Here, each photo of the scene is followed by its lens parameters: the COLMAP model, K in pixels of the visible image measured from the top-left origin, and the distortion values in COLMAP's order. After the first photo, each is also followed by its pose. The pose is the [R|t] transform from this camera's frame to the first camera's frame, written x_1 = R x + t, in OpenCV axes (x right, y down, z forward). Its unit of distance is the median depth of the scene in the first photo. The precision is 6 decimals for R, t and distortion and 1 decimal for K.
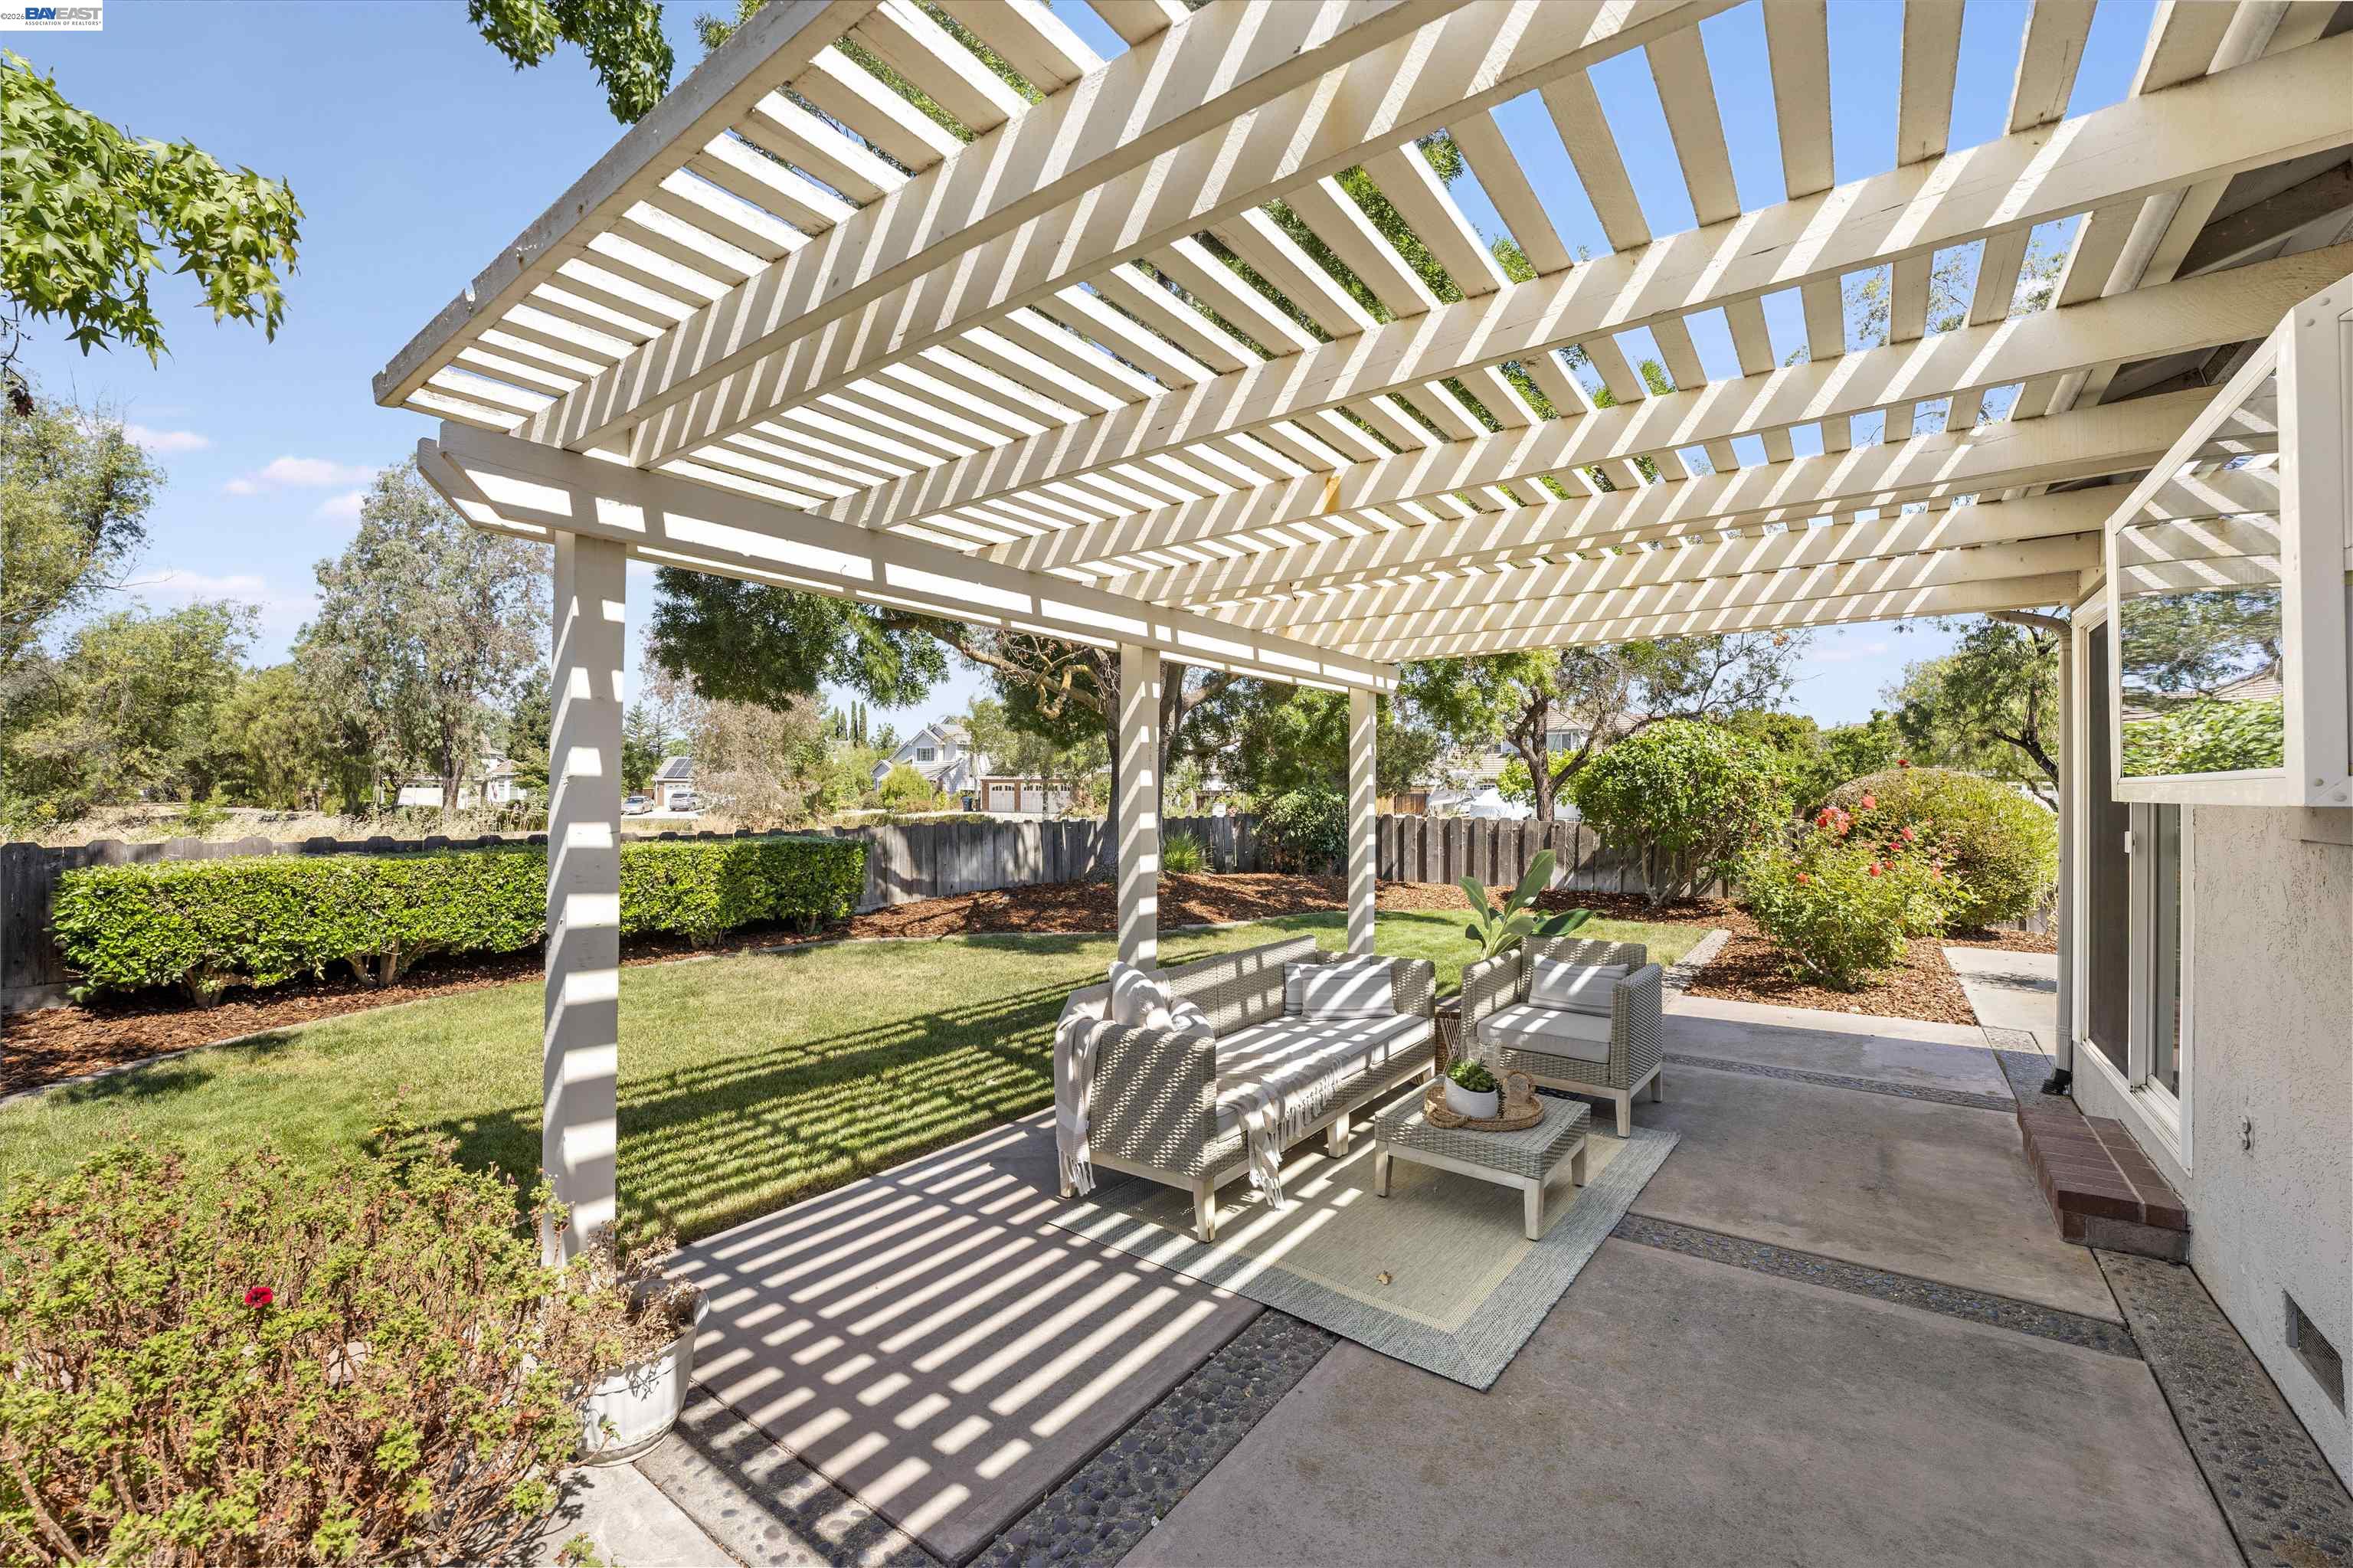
lens RADIAL K [[935.7, 0, 1124.8], [0, 935.7, 780.0], [0, 0, 1]] dist [-0.014264, -0.000331]
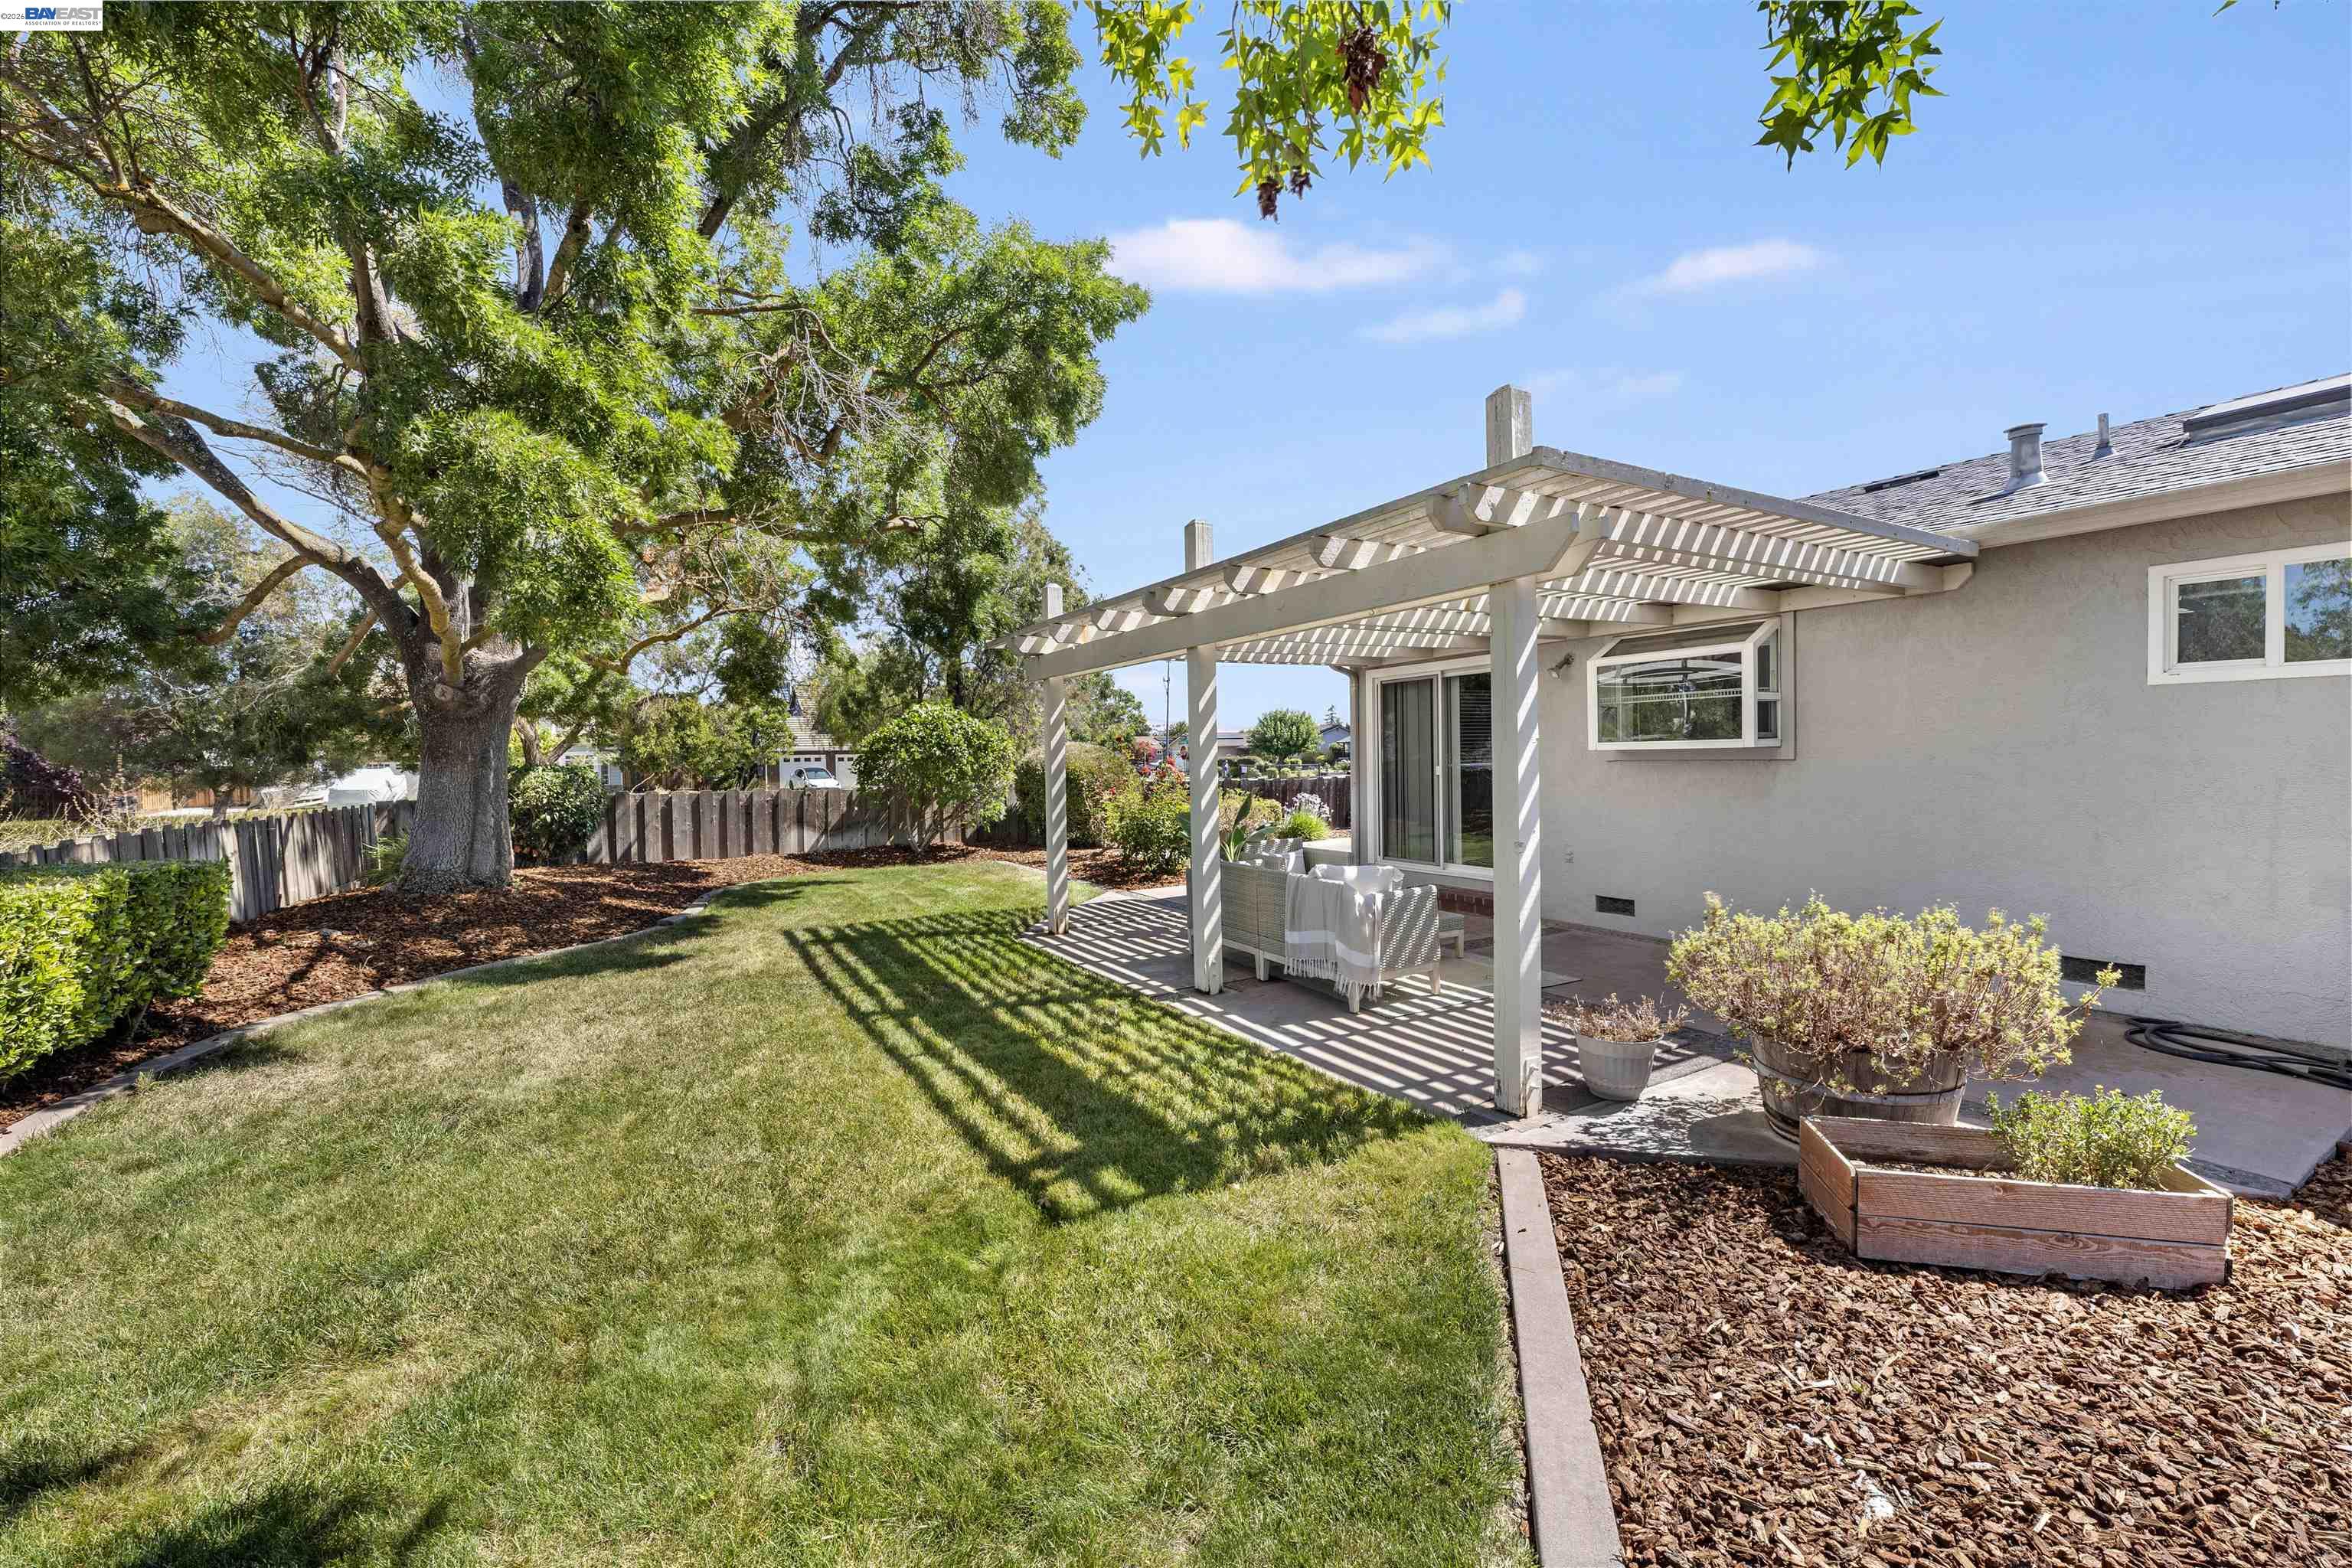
lens RADIAL K [[962.1, 0, 1163.7], [0, 962.1, 776.4], [0, 0, 1]] dist [-0.001620, 0.000012]
pose [[0.382832, -0.024919, 0.923482, -1.405578], [0.004073, 0.999672, 0.025286, 0.004422], [-0.923809, -0.005919, 0.382808, 0.570160]]
